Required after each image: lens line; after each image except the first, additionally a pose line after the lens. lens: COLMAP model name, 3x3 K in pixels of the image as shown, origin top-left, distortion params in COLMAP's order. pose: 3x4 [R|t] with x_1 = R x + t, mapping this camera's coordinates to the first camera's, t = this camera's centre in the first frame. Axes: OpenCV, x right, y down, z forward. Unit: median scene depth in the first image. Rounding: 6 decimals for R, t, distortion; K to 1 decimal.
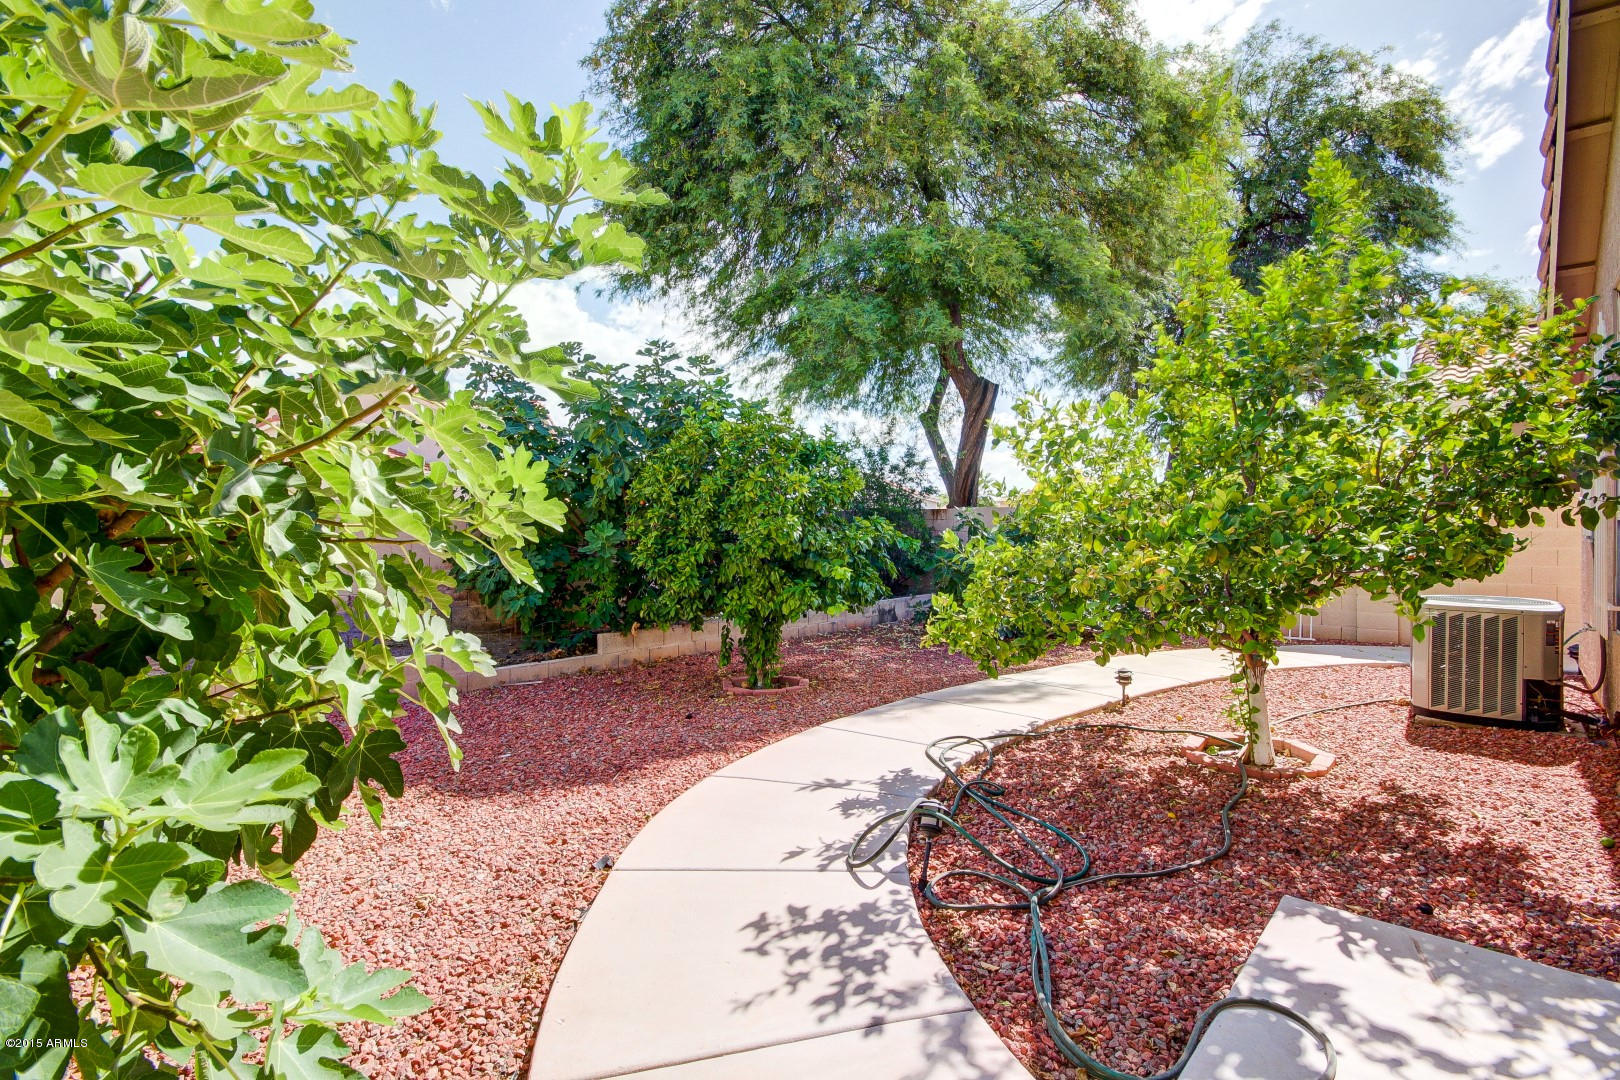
lens RADIAL K [[746.6, 0, 812.8], [0, 746.6, 541.4], [0, 0, 1]] dist [-0.000932, -0.009163]
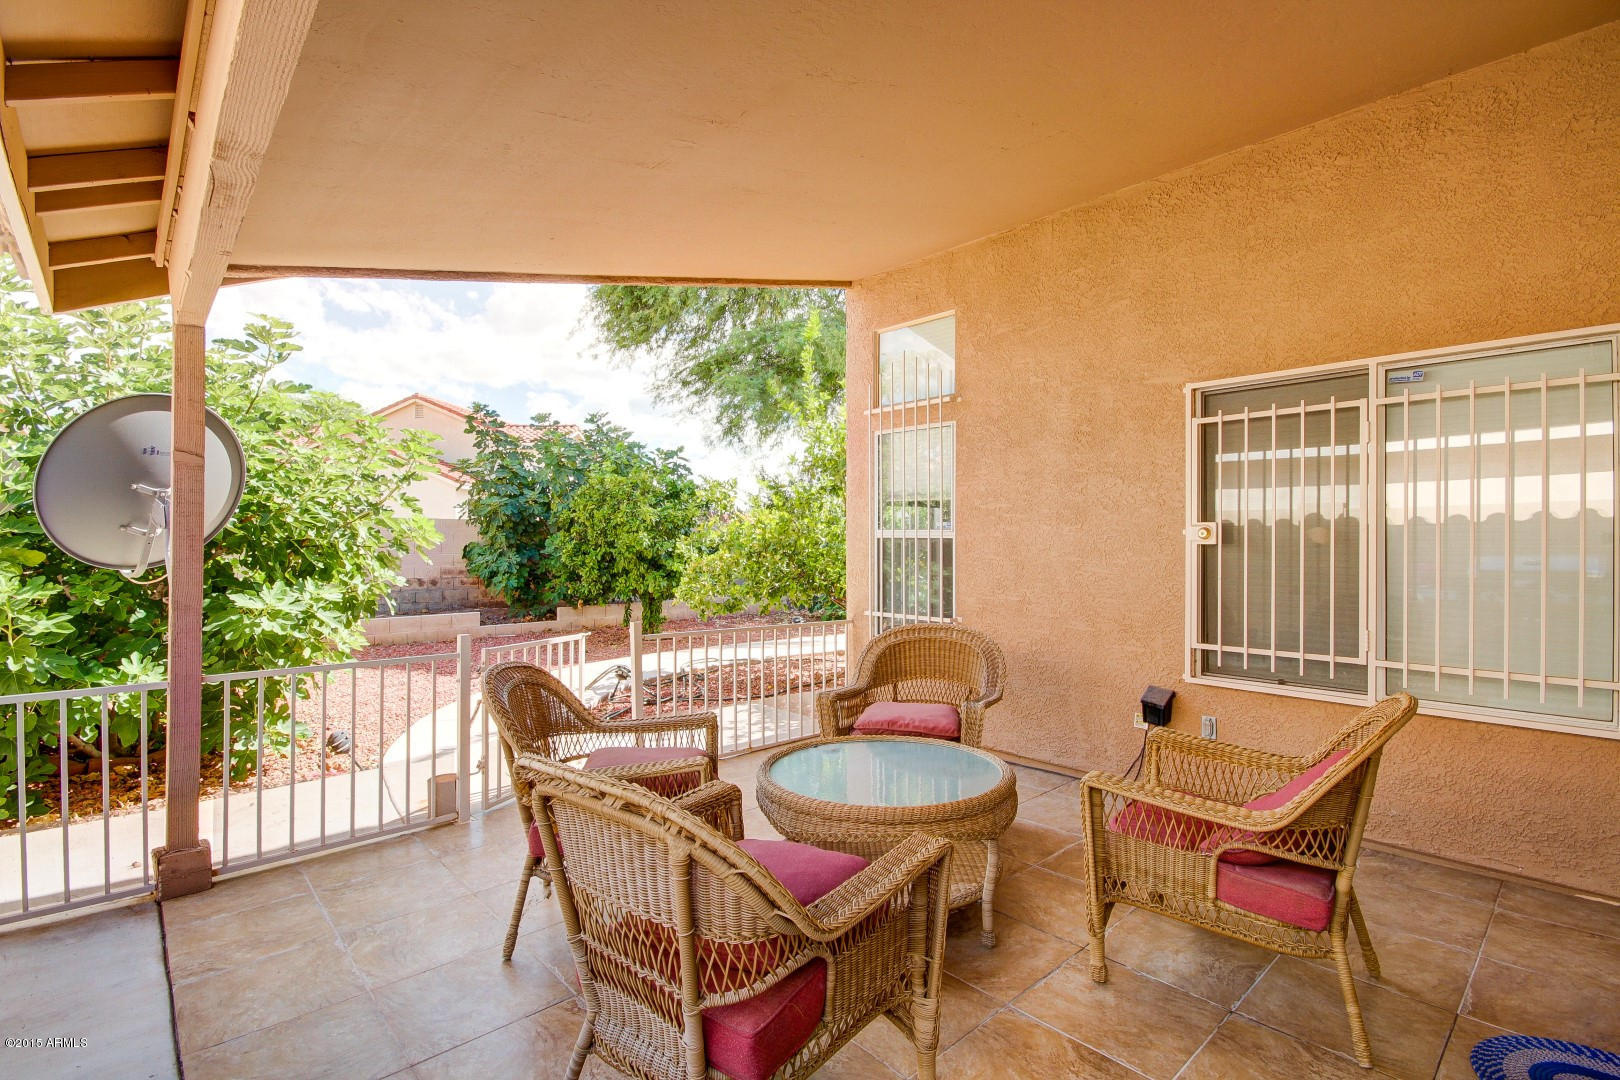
lens RADIAL K [[746.6, 0, 807.0], [0, 746.6, 539.6], [0, 0, 1]] dist [-0.000932, -0.009163]
pose [[0.995607, 0.008501, -0.093239, 0.489632], [-0.009350, 0.999919, -0.008675, -0.006875], [0.093158, 0.009509, 0.995606, -0.631032]]
